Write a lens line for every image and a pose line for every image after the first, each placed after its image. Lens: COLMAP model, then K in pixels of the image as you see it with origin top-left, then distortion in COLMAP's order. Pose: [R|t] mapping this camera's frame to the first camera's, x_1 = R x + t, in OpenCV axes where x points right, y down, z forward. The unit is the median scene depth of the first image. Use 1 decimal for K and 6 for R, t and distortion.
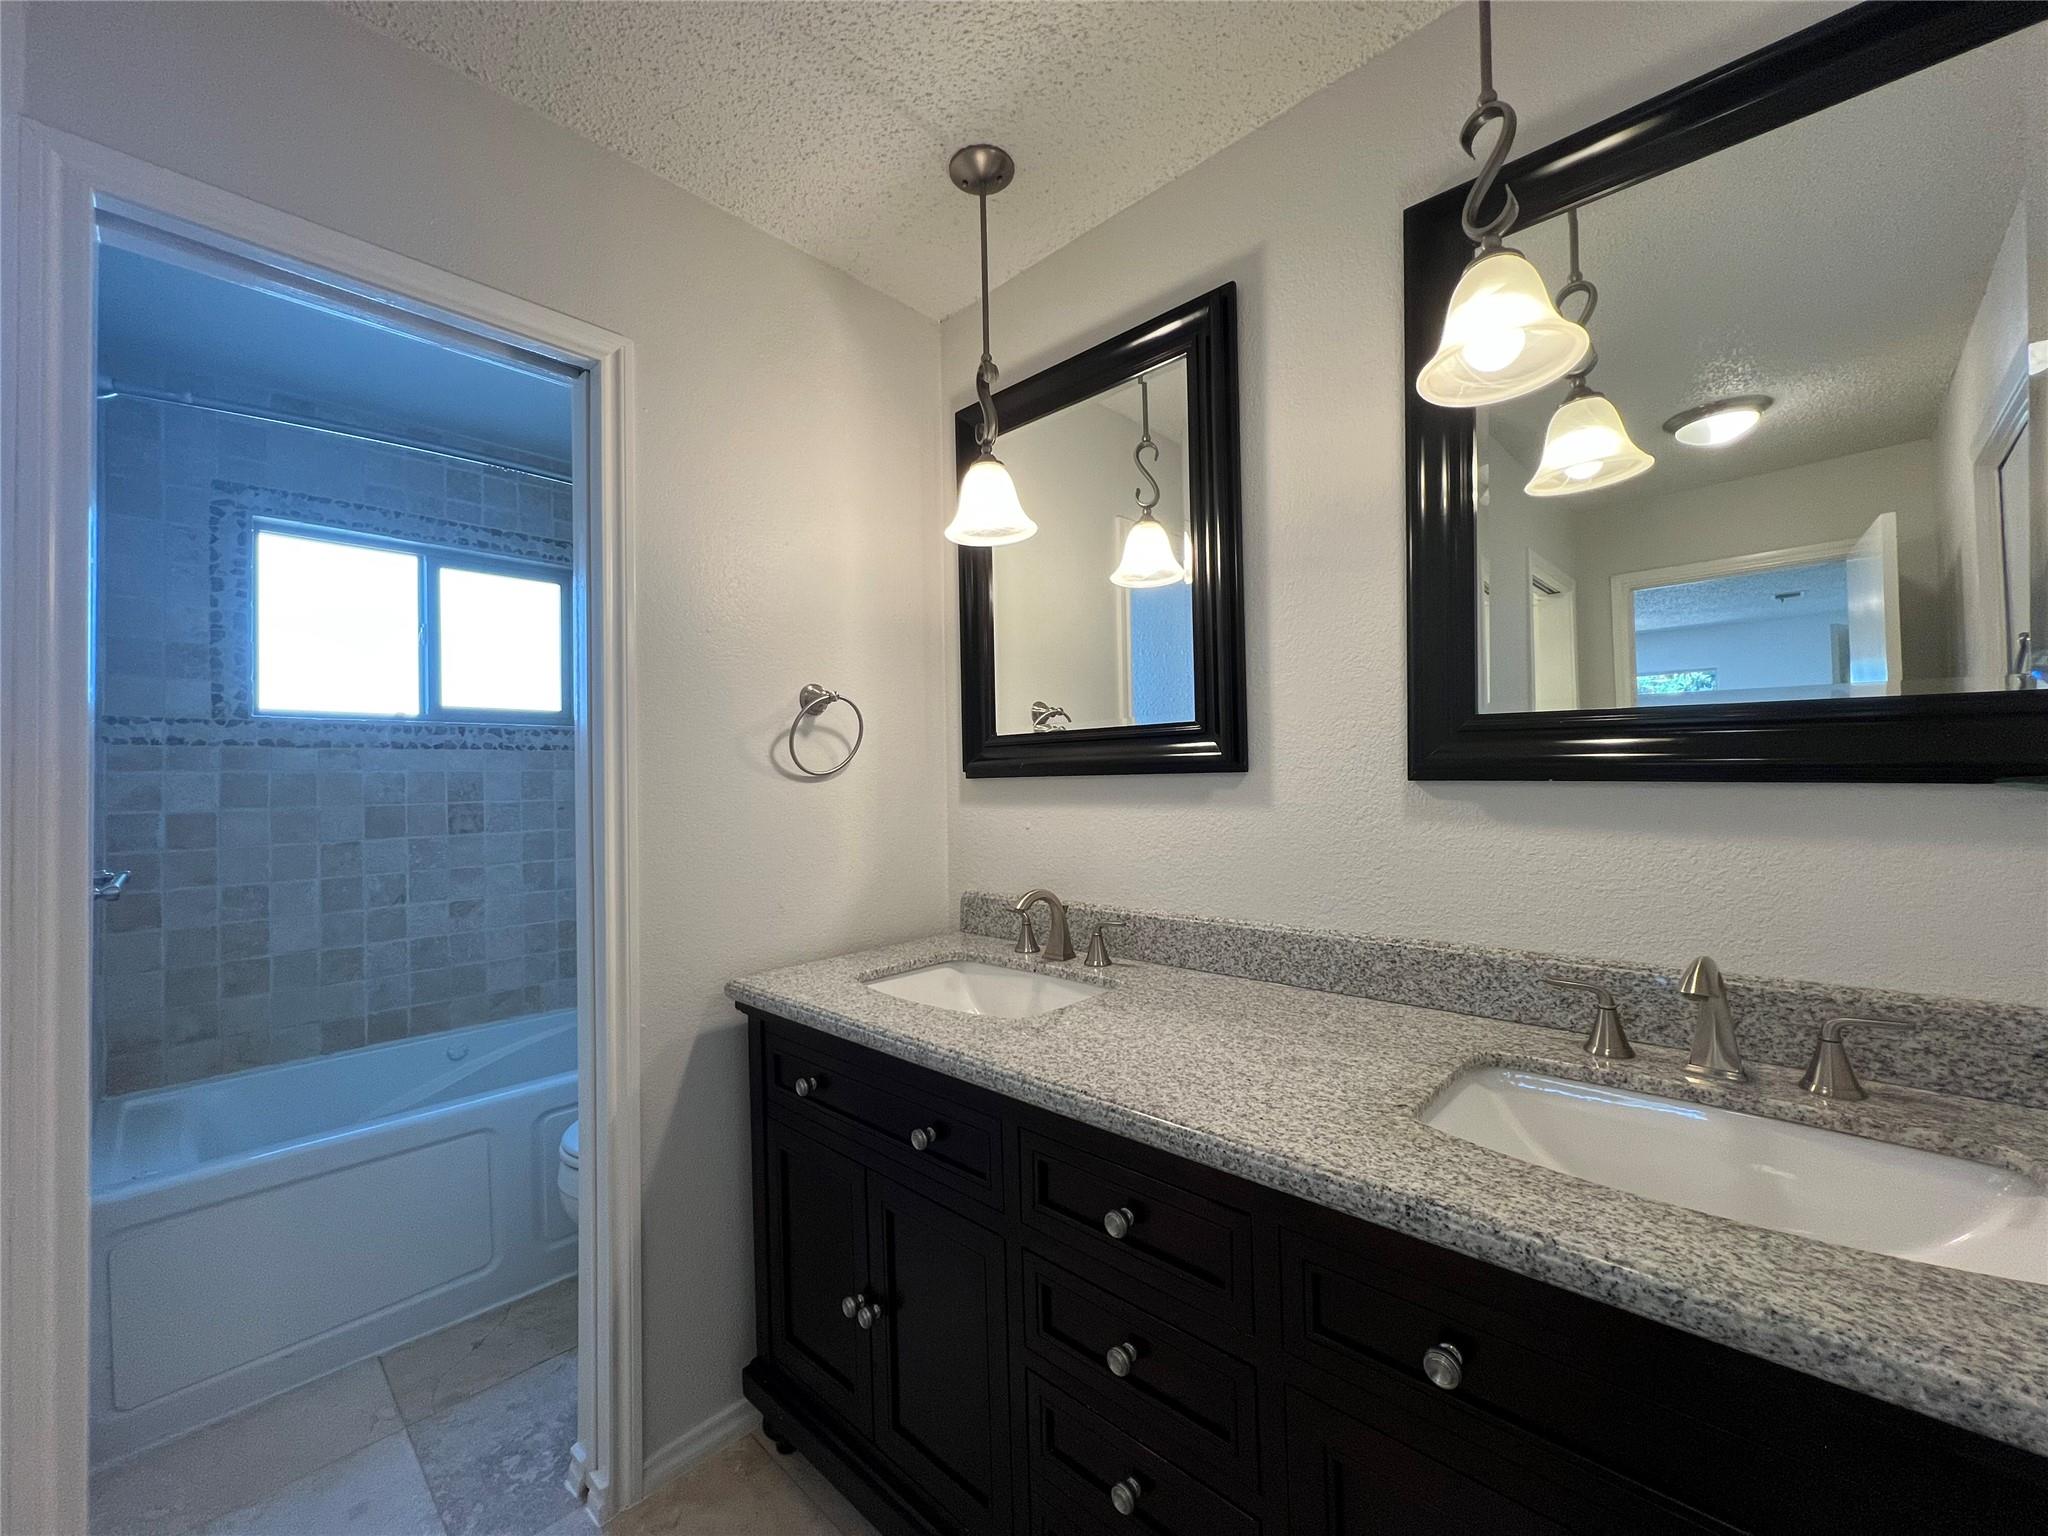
lens RADIAL K [[823.9, 0, 1024.0], [0, 823.9, 768.0], [0, 0, 1]] dist [0.000719, 0.000608]
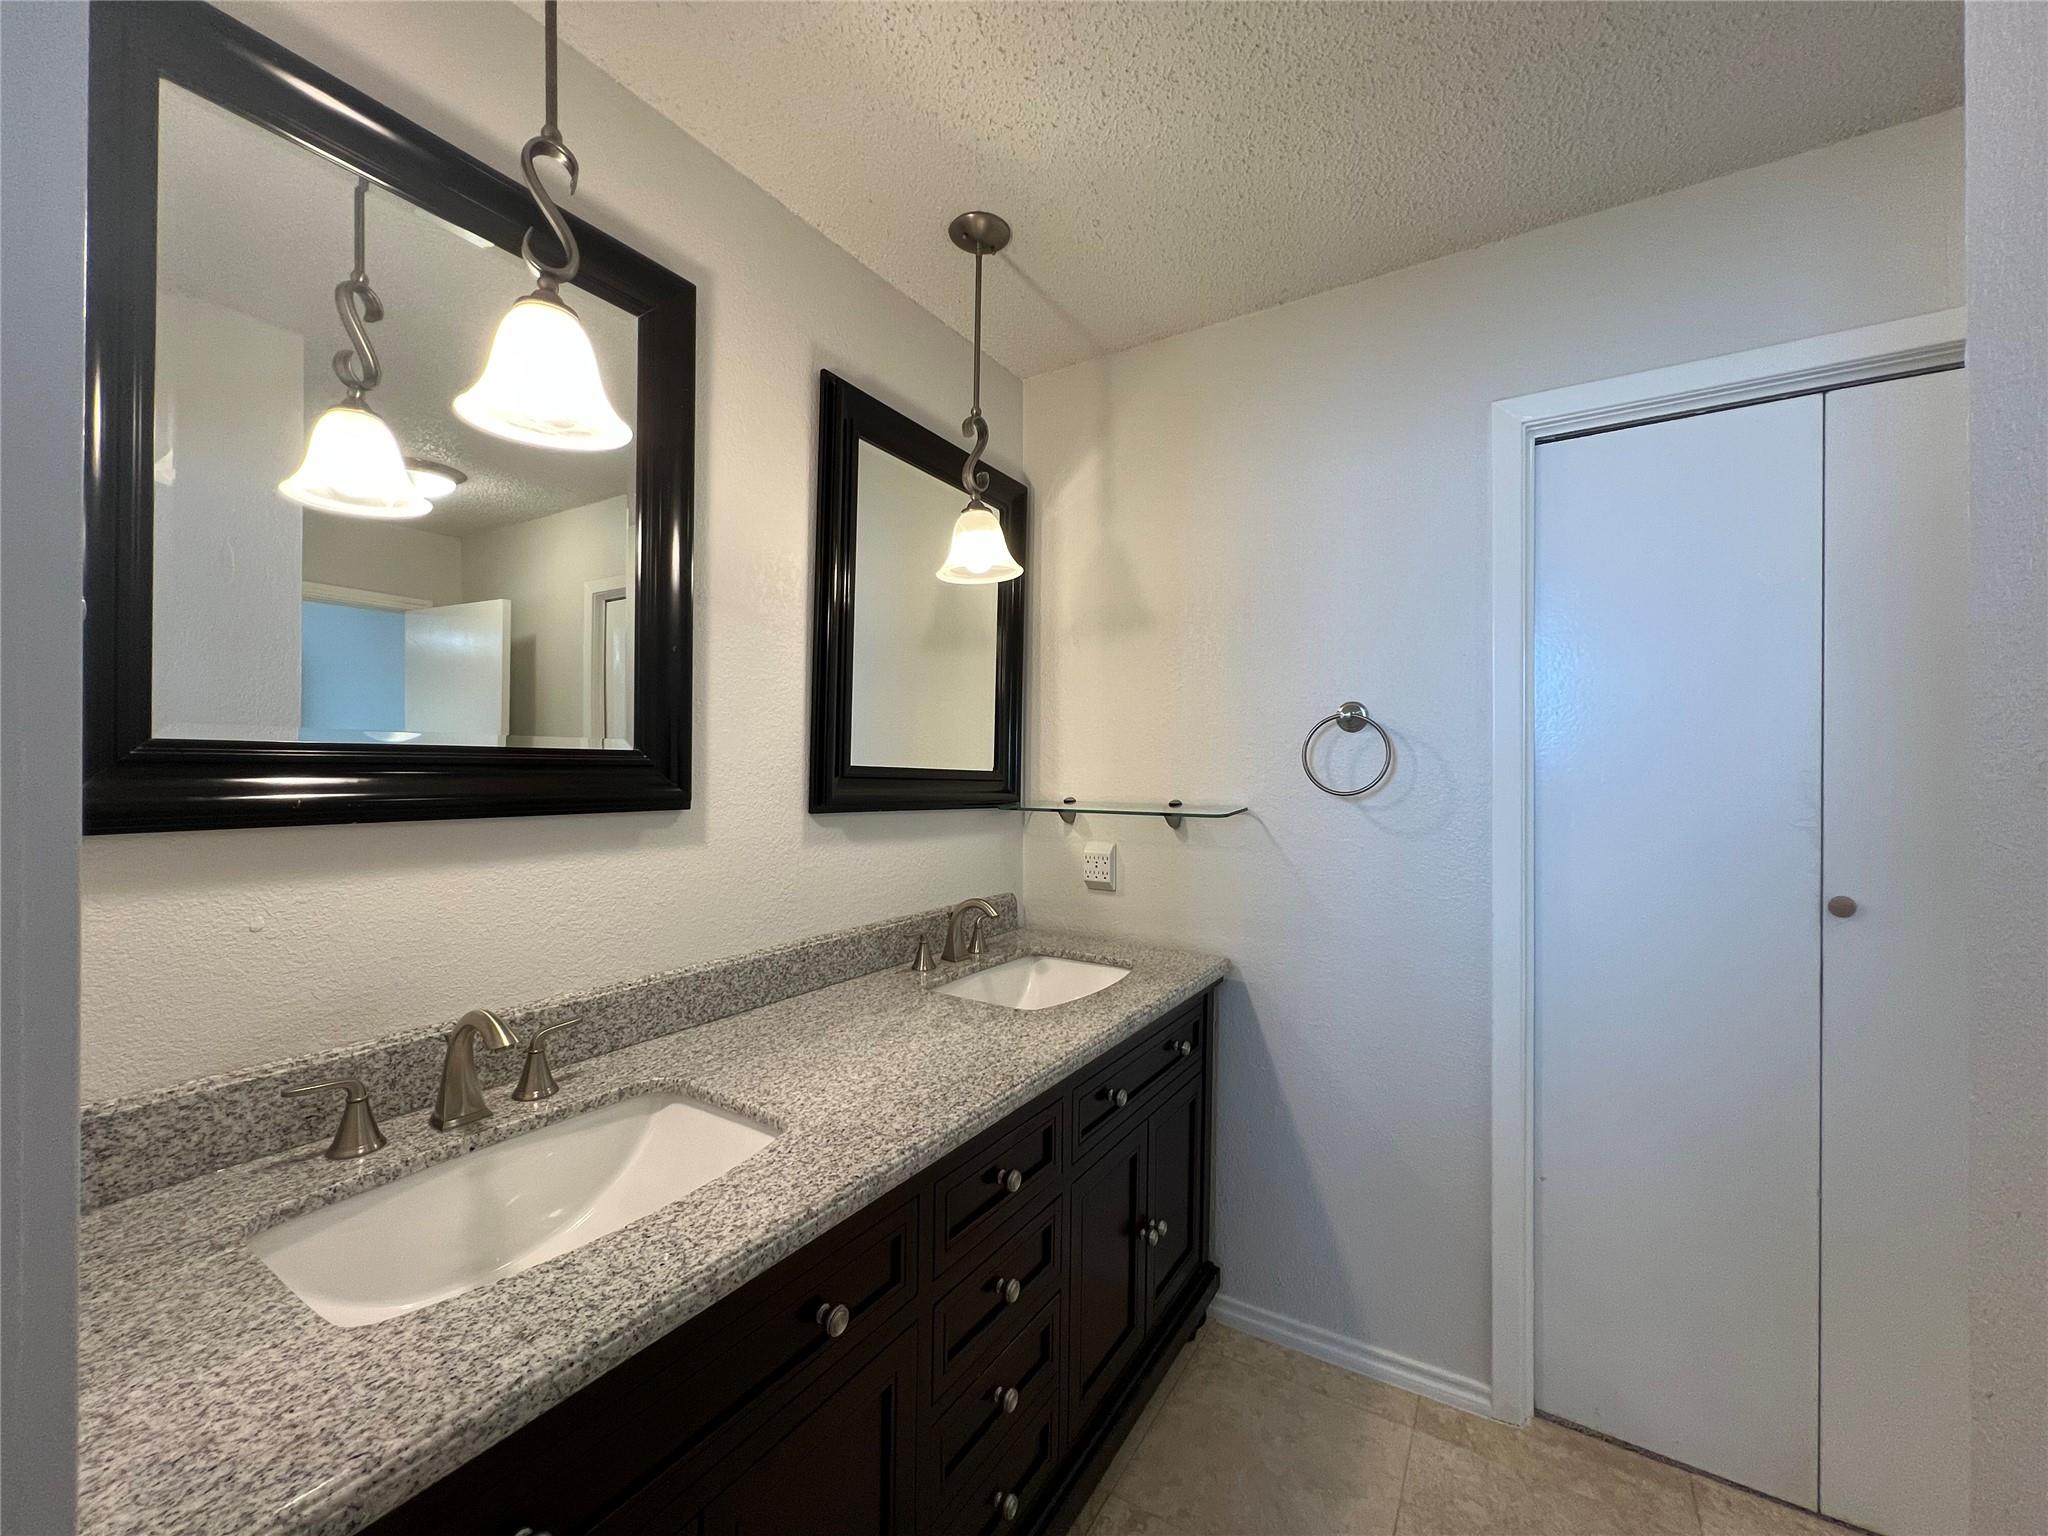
lens RADIAL K [[823.9, 0, 1024.0], [0, 823.9, 768.0], [0, 0, 1]] dist [0.000719, 0.000608]
pose [[-0.198103, 0.021321, 0.979949, -0.031943], [-0.016619, 0.999547, -0.025107, -0.001092], [-0.980040, -0.021260, -0.197659, 0.035324]]
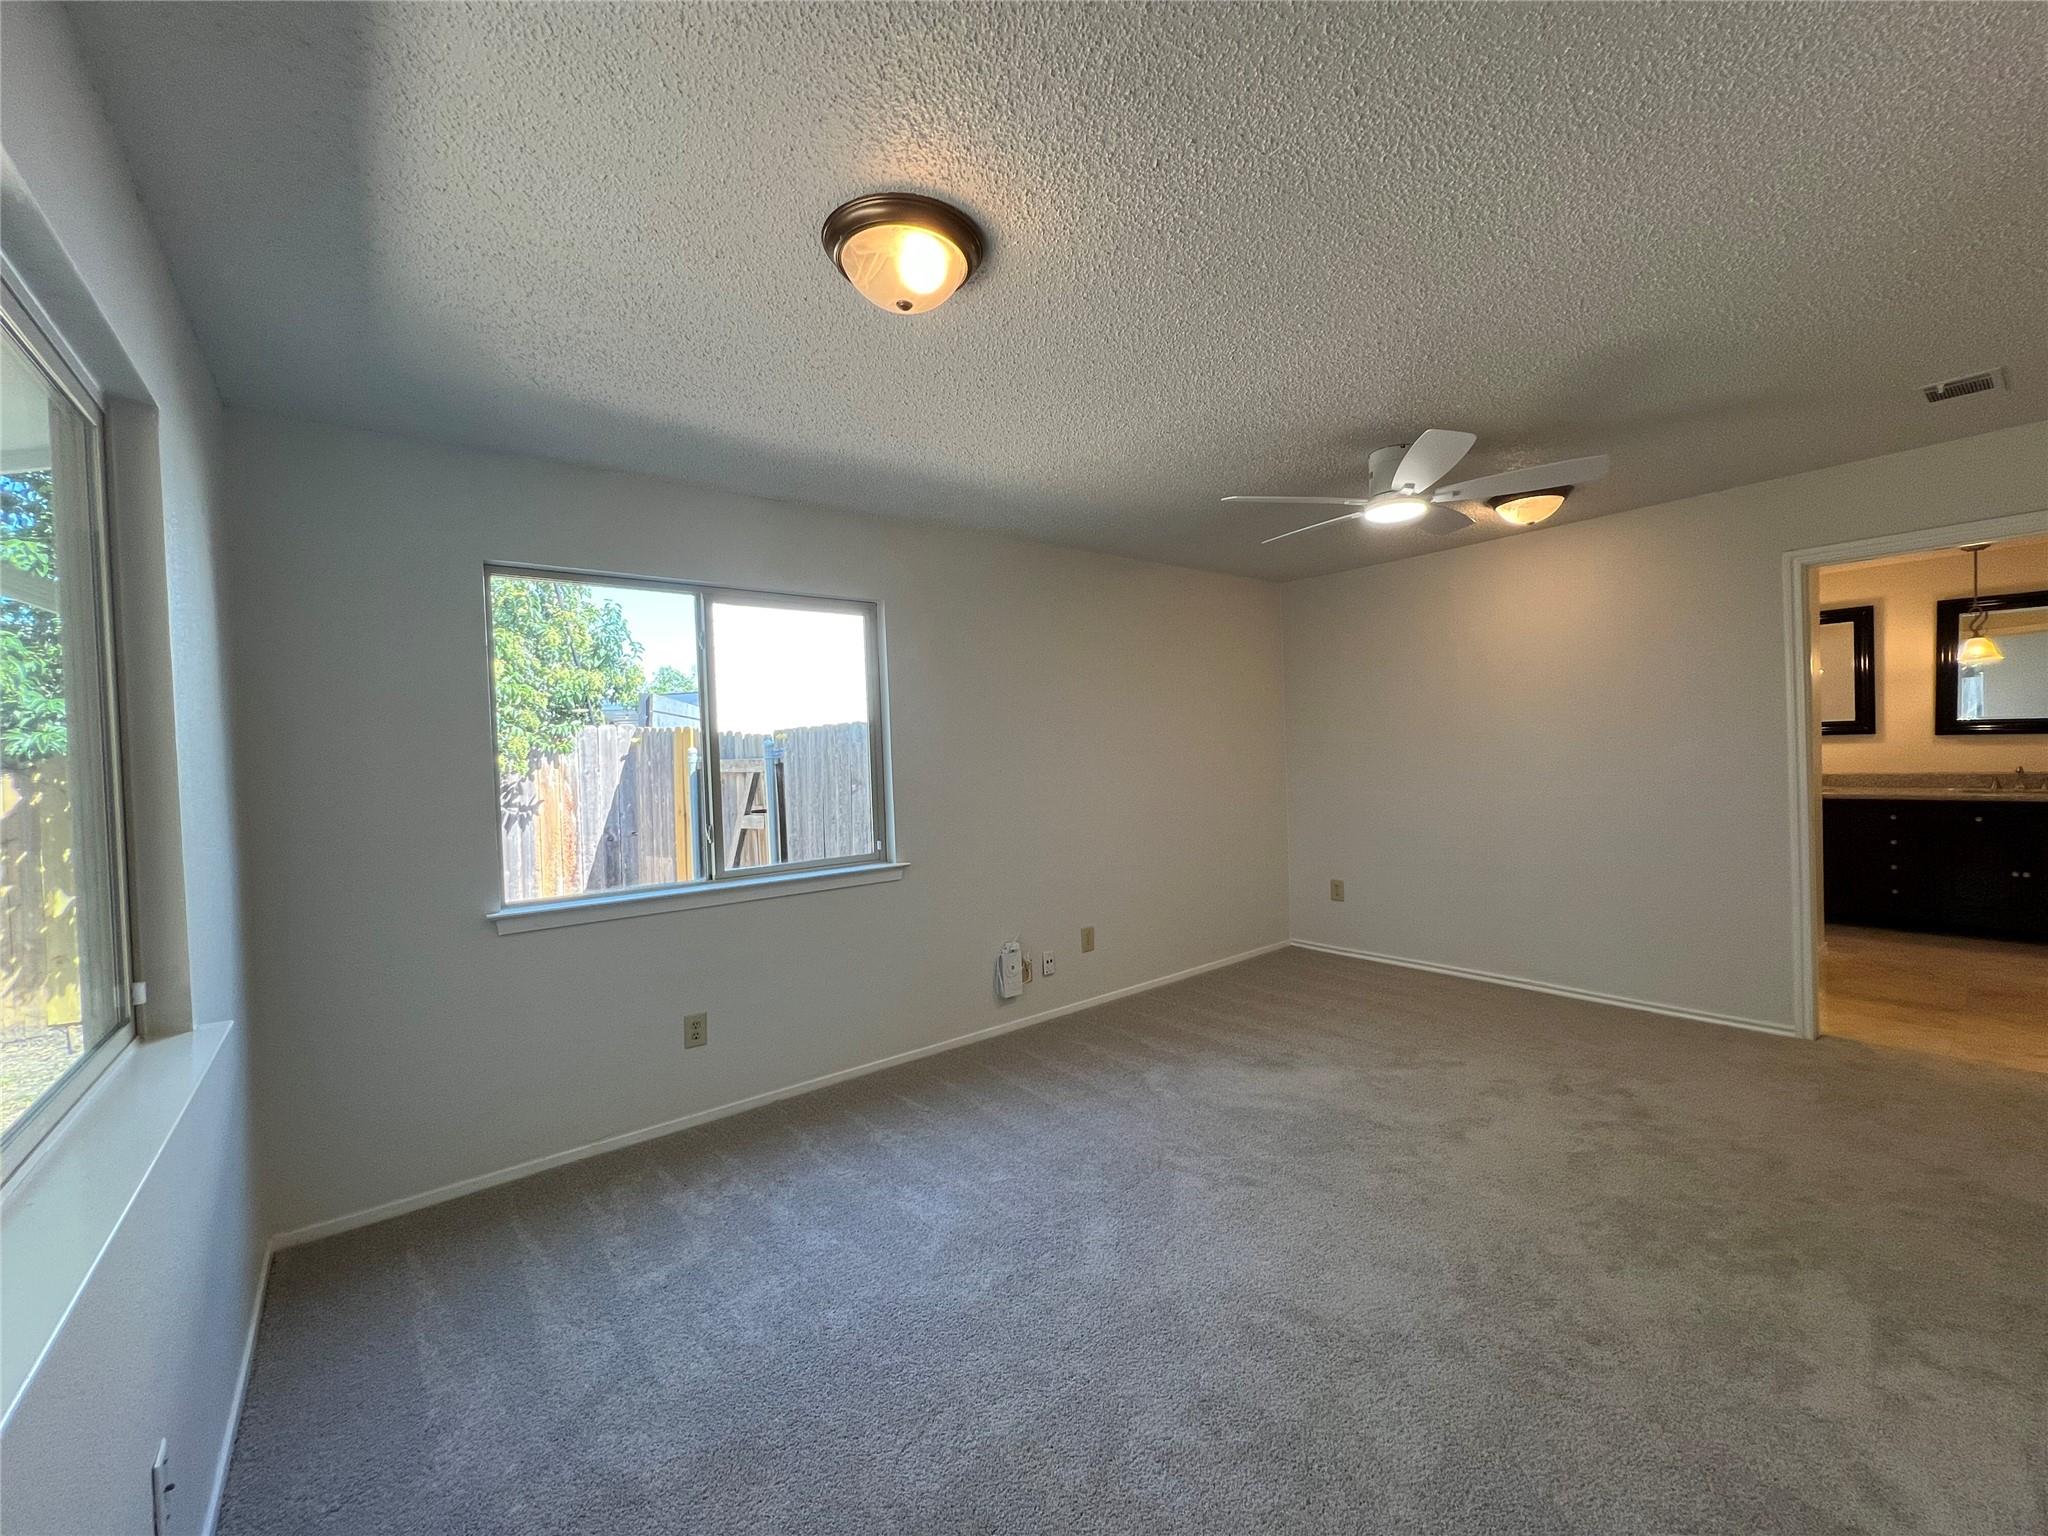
lens RADIAL K [[823.9, 0, 1024.0], [0, 823.9, 768.0], [0, 0, 1]] dist [0.000719, 0.000608]
pose [[0.990437, -0.013864, -0.137267, -0.137902], [0.019134, 0.999127, 0.037148, -0.002432], [0.136632, -0.039420, 0.989837, -0.147866]]
